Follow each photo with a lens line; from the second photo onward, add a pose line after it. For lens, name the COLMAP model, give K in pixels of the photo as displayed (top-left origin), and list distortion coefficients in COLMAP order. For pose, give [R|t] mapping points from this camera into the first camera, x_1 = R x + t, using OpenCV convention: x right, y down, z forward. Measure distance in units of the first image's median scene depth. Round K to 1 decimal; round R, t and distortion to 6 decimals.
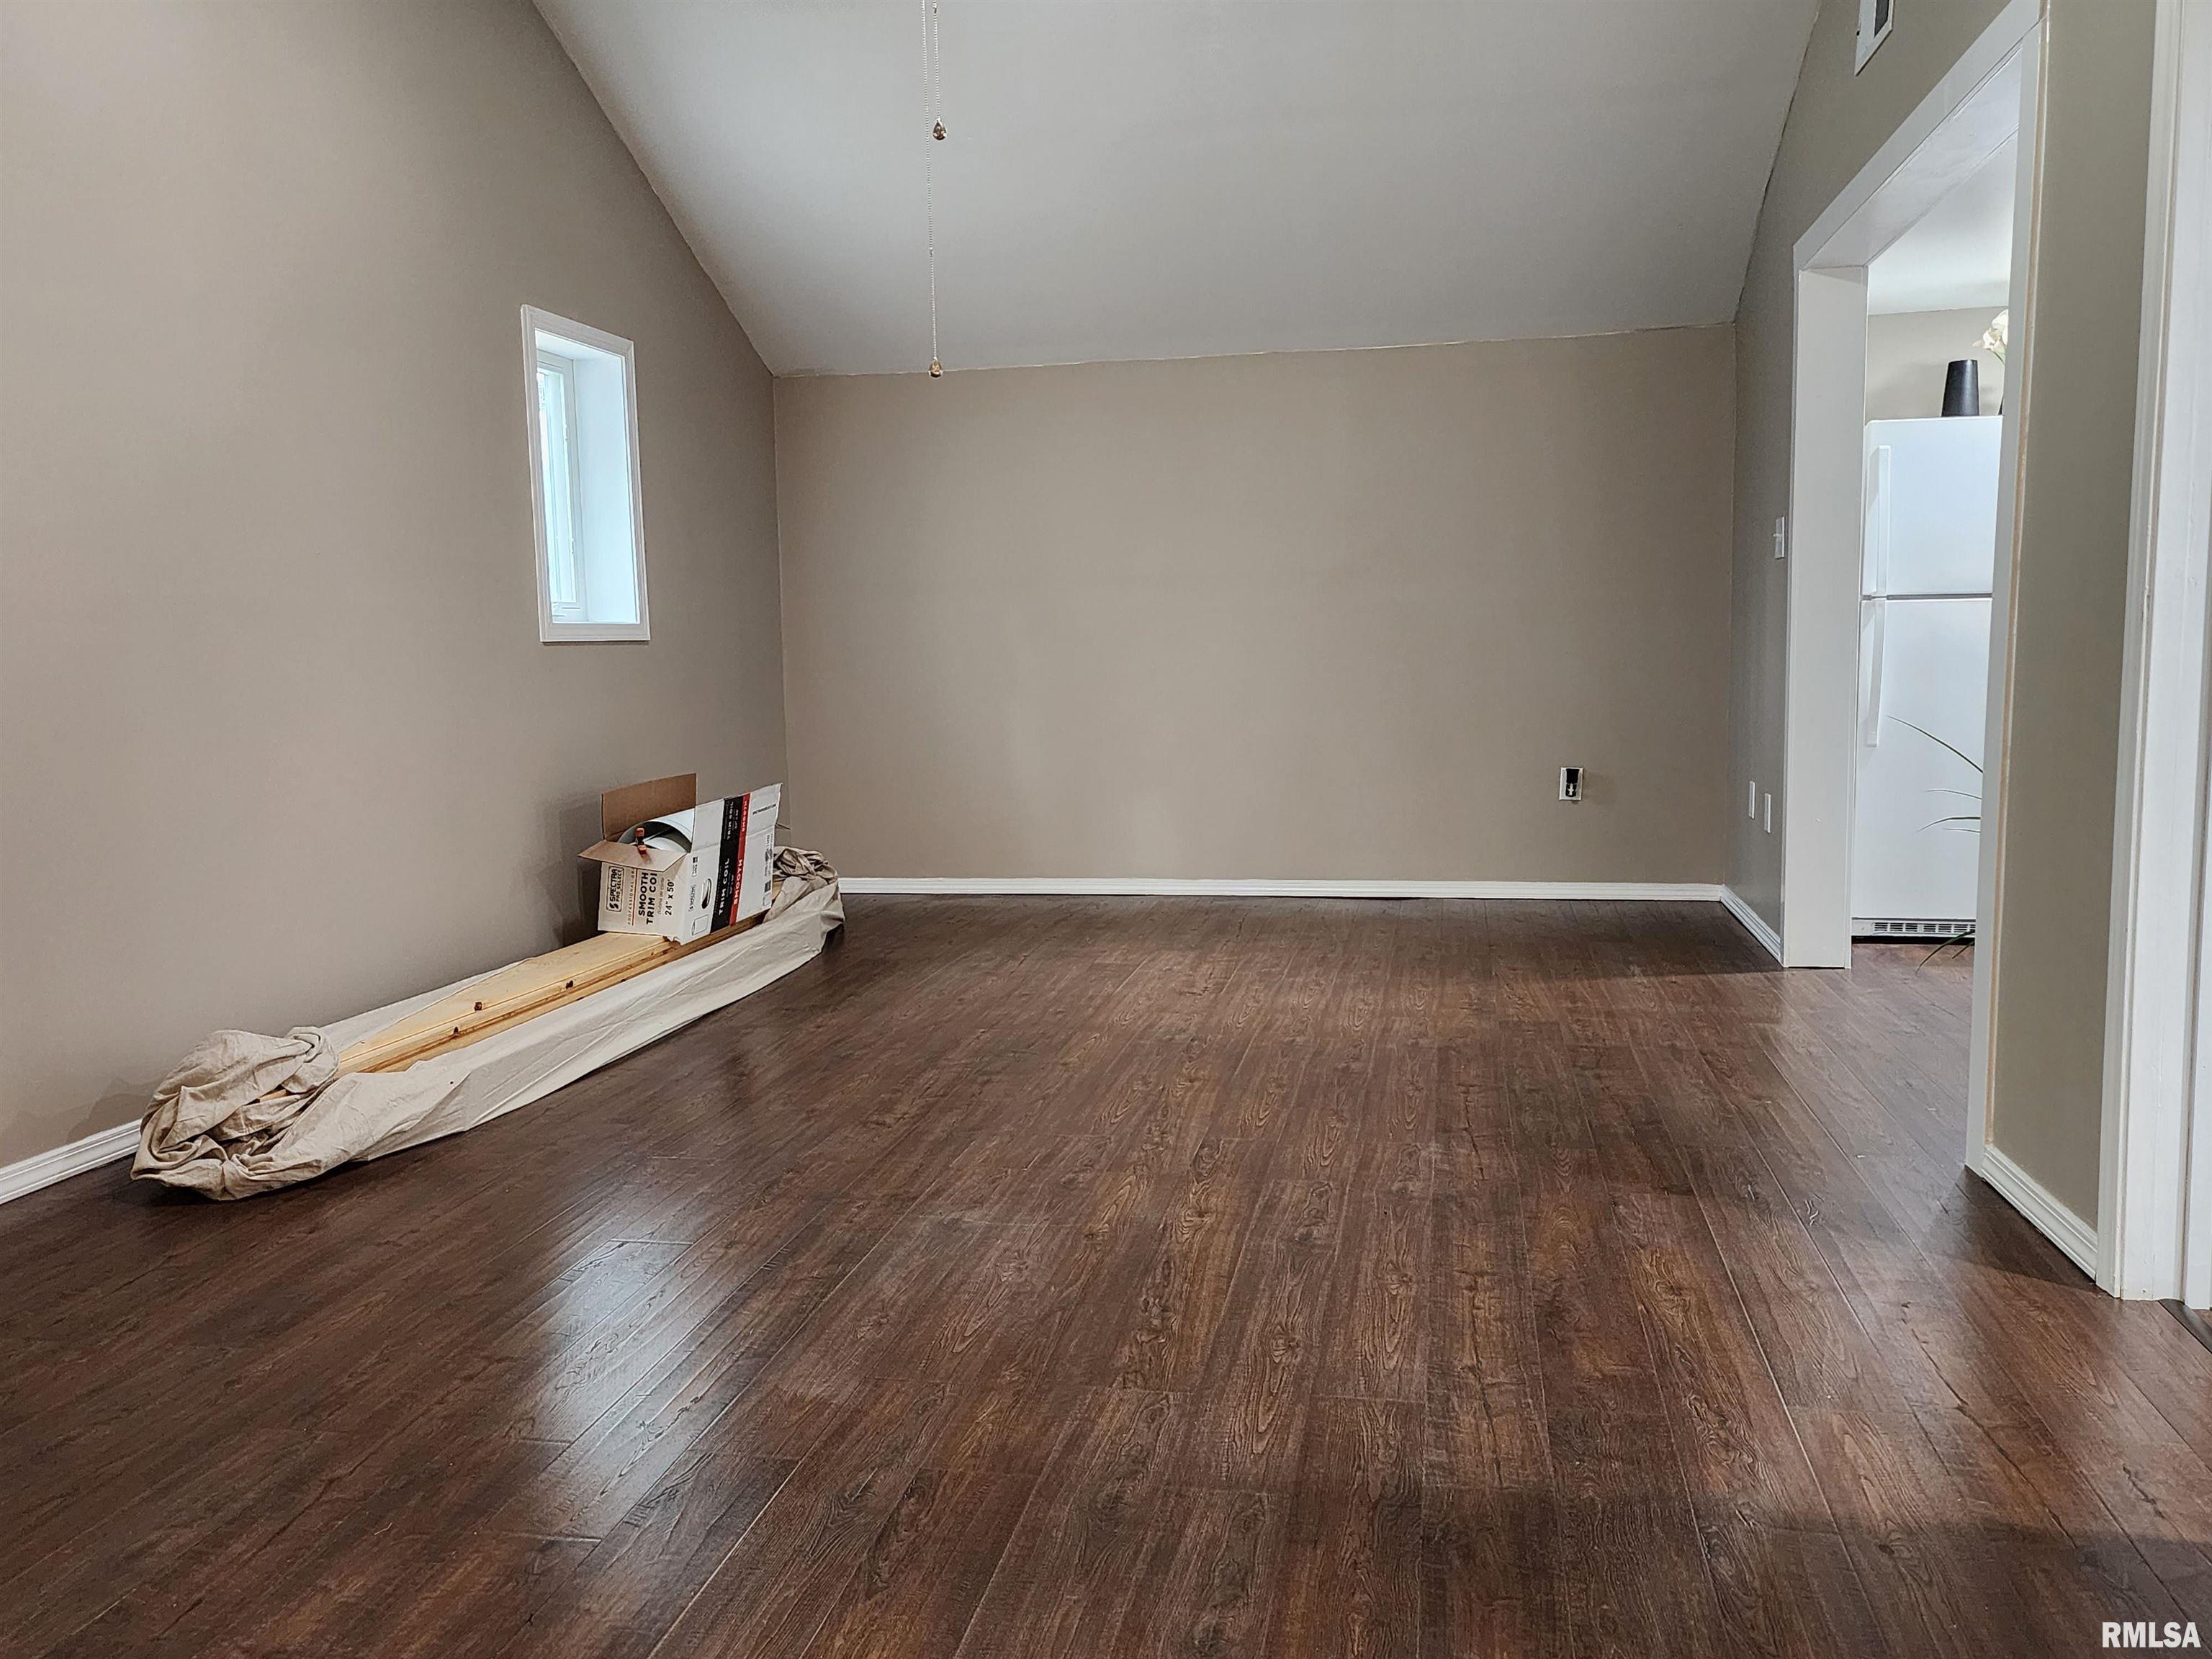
lens RADIAL K [[1730.3, 0, 1102.7], [0, 1730.3, 820.2], [0, 0, 1]] dist [0.077288, -0.084300]
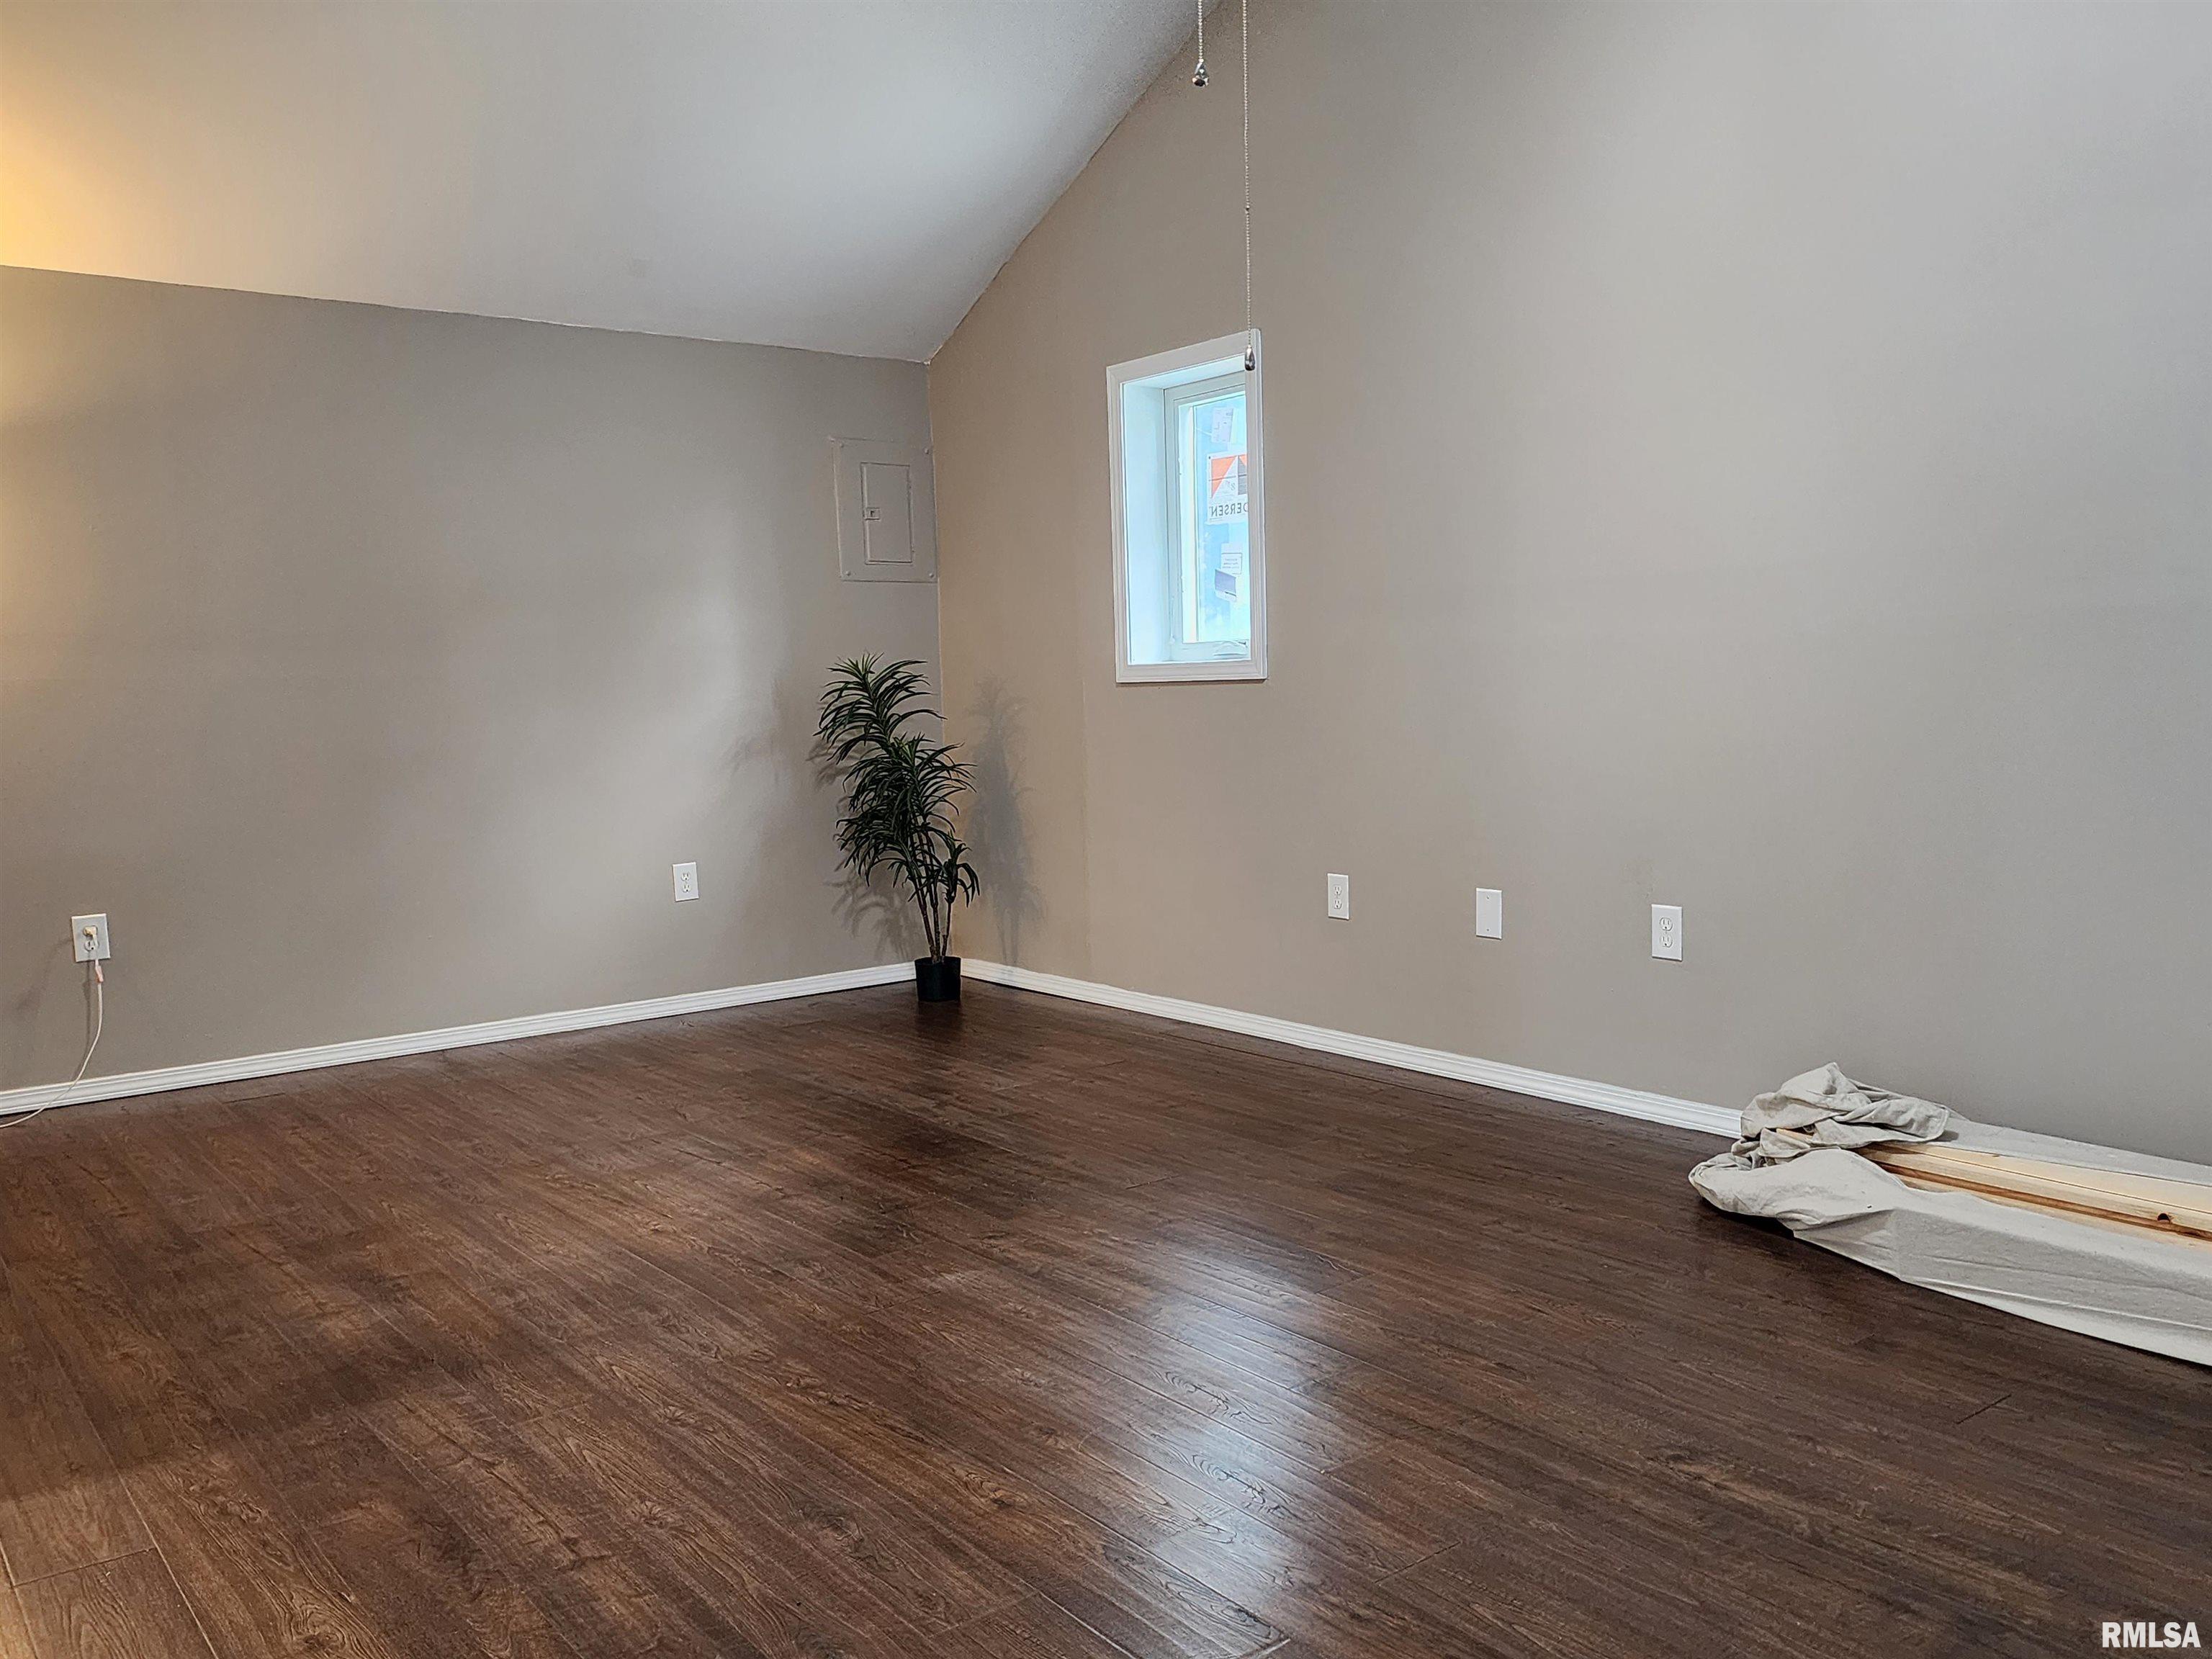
lens RADIAL K [[1730.3, 0, 1101.1], [0, 1730.3, 849.1], [0, 0, 1]] dist [0.077288, -0.084300]
pose [[-0.649888, 0.108319, -0.752272, 0.661310], [-0.040468, 0.983456, 0.176567, -0.208226], [0.758952, 0.145191, -0.634753, 1.747337]]
